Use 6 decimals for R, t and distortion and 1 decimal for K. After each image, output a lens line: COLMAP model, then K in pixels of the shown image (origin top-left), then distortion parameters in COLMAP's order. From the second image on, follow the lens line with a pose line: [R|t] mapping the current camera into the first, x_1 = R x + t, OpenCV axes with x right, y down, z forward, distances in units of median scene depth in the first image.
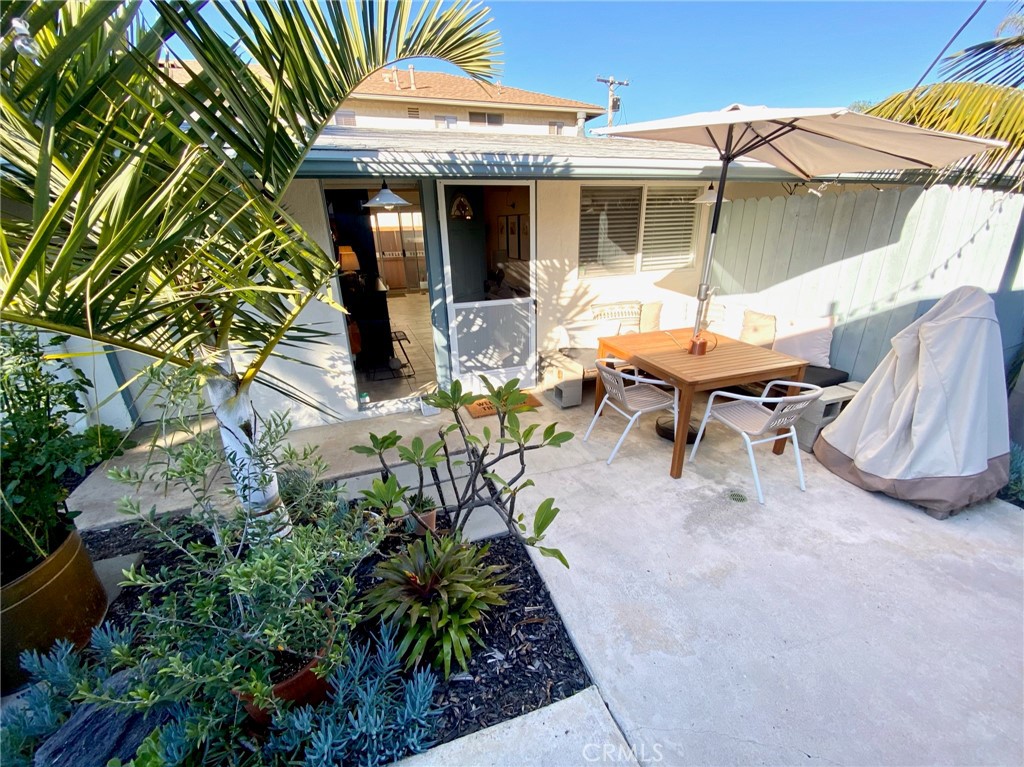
lens RADIAL K [[411.9, 0, 510.0], [0, 411.9, 391.1], [0, 0, 1]] dist [0.036137, -0.032441]
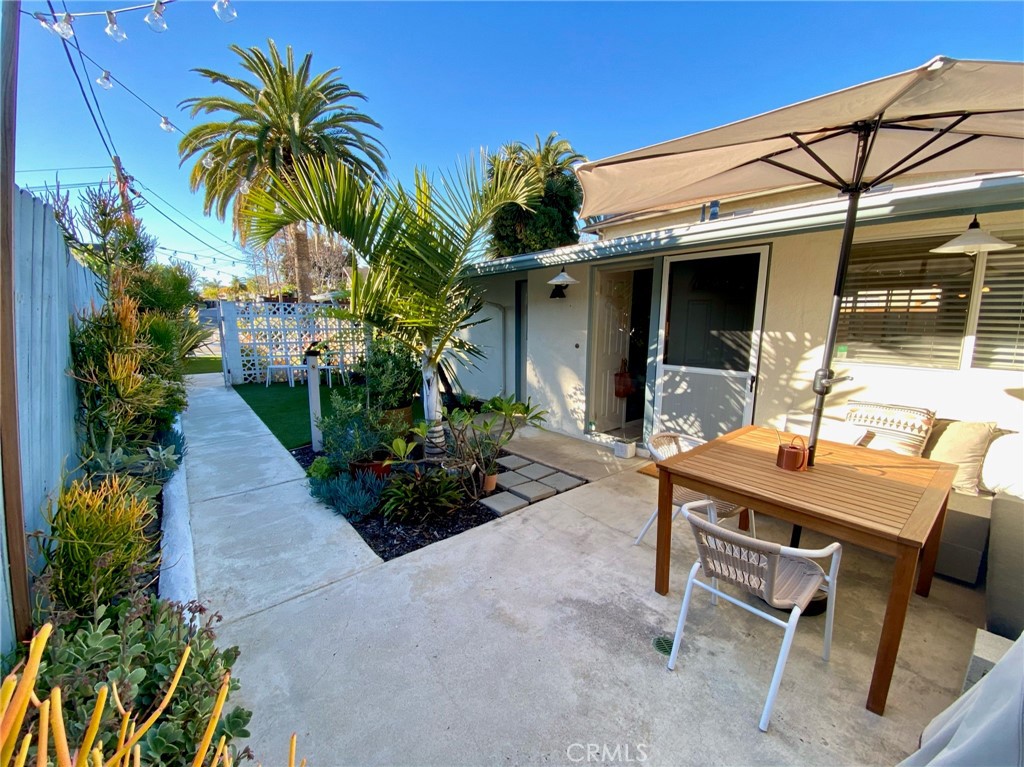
lens RADIAL K [[411.9, 0, 510.0], [0, 411.9, 391.1], [0, 0, 1]] dist [0.036137, -0.032441]
pose [[0.349965, 0.189971, -0.917298, 0.700049], [-0.344919, 0.936558, 0.062368, -0.072757], [0.870951, 0.294567, 0.393288, 0.242892]]
